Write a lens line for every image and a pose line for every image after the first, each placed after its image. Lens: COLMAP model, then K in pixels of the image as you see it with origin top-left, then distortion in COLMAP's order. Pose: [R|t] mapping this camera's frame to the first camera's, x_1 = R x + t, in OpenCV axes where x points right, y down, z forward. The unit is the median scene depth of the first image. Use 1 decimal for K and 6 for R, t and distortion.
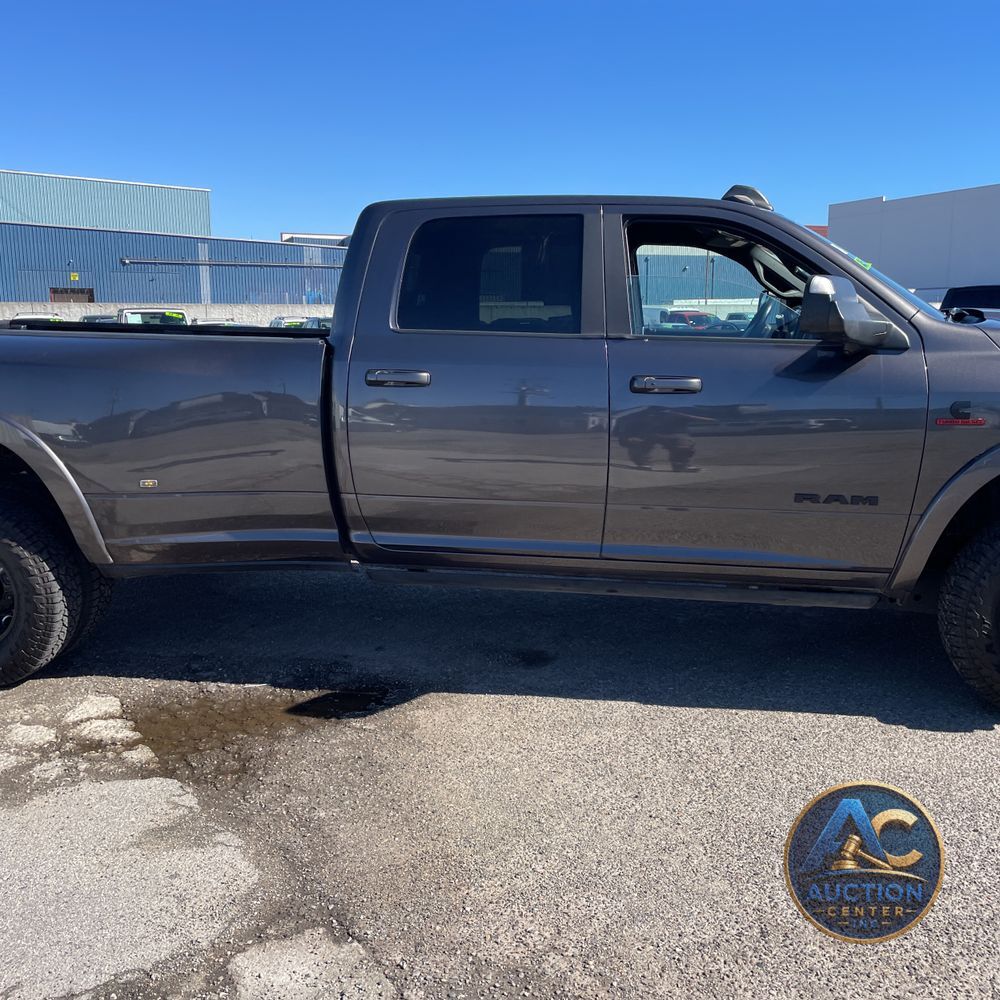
lens RADIAL K [[1043.4, 0, 472.3], [0, 1043.4, 528.8], [0, 0, 1]] dist [0.044049, 0.000000]
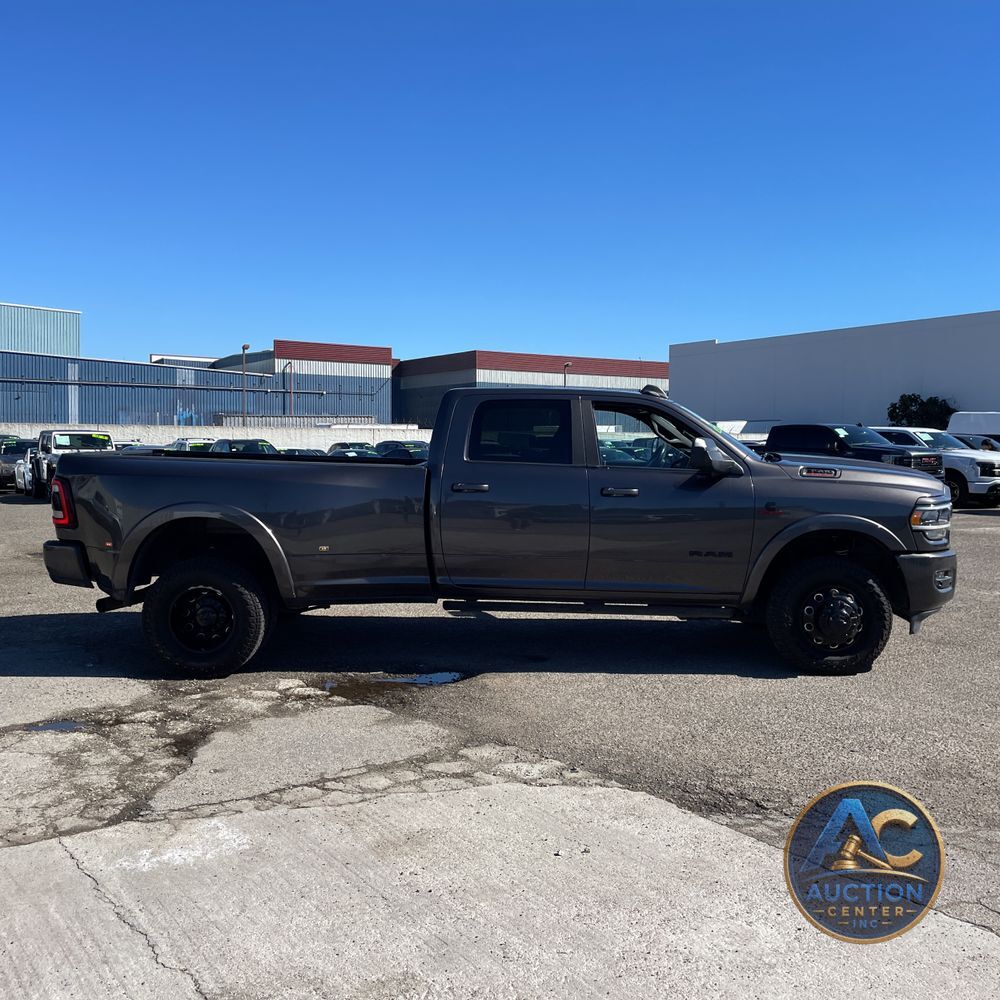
lens RADIAL K [[1043.4, 0, 494.7], [0, 1043.4, 502.9], [0, 0, 1]] dist [0.044049, 0.000000]
pose [[0.988187, 0.004210, 0.153195, -0.289953], [0.016970, 0.990470, -0.136683, 0.118449], [-0.152311, 0.137668, 0.978698, -0.704632]]
